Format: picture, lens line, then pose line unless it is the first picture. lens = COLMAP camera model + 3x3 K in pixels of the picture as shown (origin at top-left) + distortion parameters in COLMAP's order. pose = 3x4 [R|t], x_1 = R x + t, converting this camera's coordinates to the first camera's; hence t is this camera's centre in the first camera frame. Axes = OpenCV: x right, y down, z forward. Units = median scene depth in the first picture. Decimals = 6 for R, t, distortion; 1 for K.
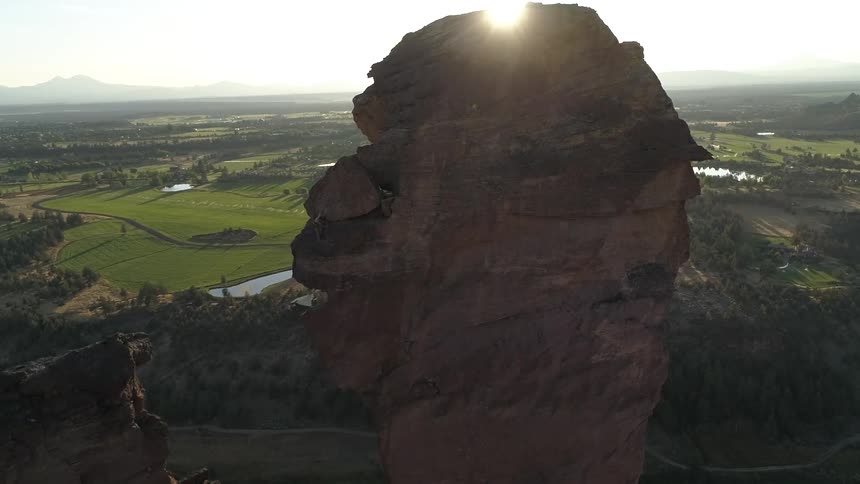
lens RADIAL K [[642.0, 0, 429.6], [0, 642.0, 243.8], [0, 0, 1]] dist [-0.000916, 0.000956]
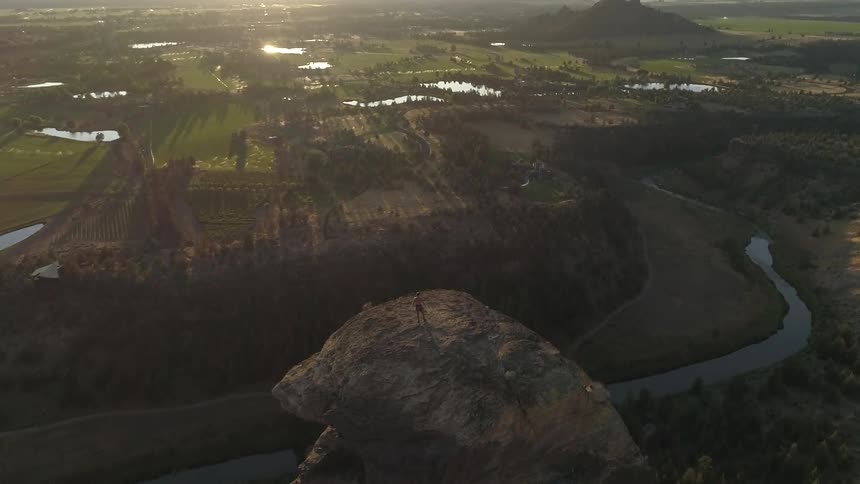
lens RADIAL K [[642.0, 0, 429.6], [0, 642.0, 243.8], [0, 0, 1]] dist [-0.000916, 0.000956]
pose [[0.928005, -0.108261, 0.356490, -0.019952], [0.055537, 0.986357, 0.154970, -0.049895], [-0.368404, -0.124014, 0.921357, 0.011585]]
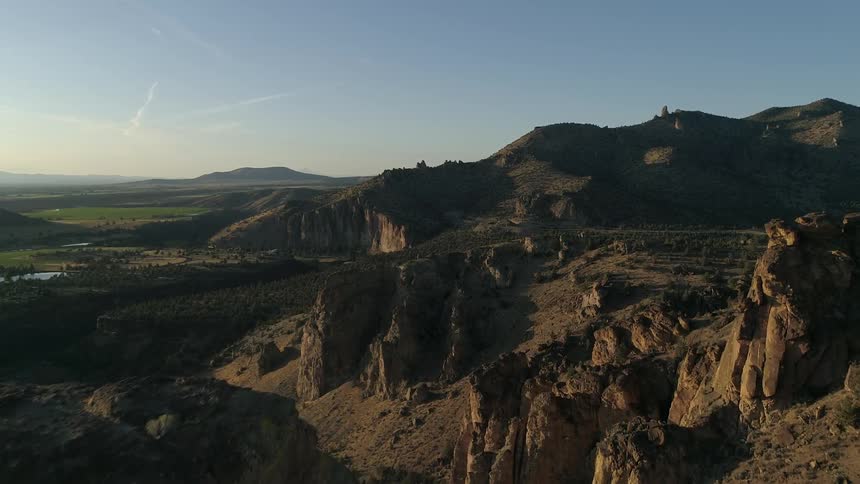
lens RADIAL K [[642.0, 0, 429.6], [0, 642.0, 243.8], [0, 0, 1]] dist [-0.000916, 0.000956]
pose [[0.245095, -0.075776, 0.966533, -0.011216], [0.232779, 0.972378, 0.017206, -0.030553], [-0.941139, 0.220771, 0.255964, 0.049697]]
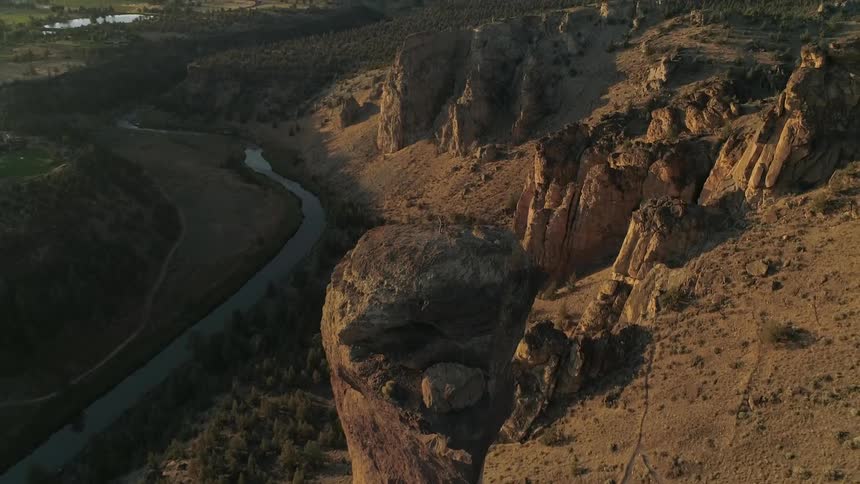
lens RADIAL K [[642.0, 0, 429.6], [0, 642.0, 243.8], [0, 0, 1]] dist [-0.000916, 0.000956]
pose [[0.340503, -0.421415, 0.840516, -0.100523], [0.214084, 0.905202, 0.367119, -0.074480], [-0.915547, 0.054936, 0.398442, 0.030330]]
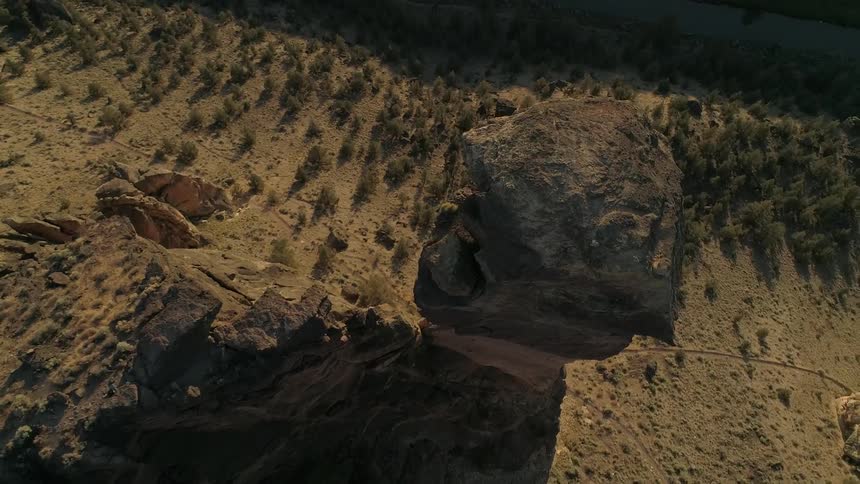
lens RADIAL K [[642.0, 0, 429.6], [0, 642.0, 243.8], [0, 0, 1]] dist [-0.000916, 0.000956]
pose [[0.987931, 0.152263, -0.028420, -0.010814], [-0.070715, 0.606618, 0.791842, -0.097712], [0.137809, -0.780276, 0.610064, 0.008207]]
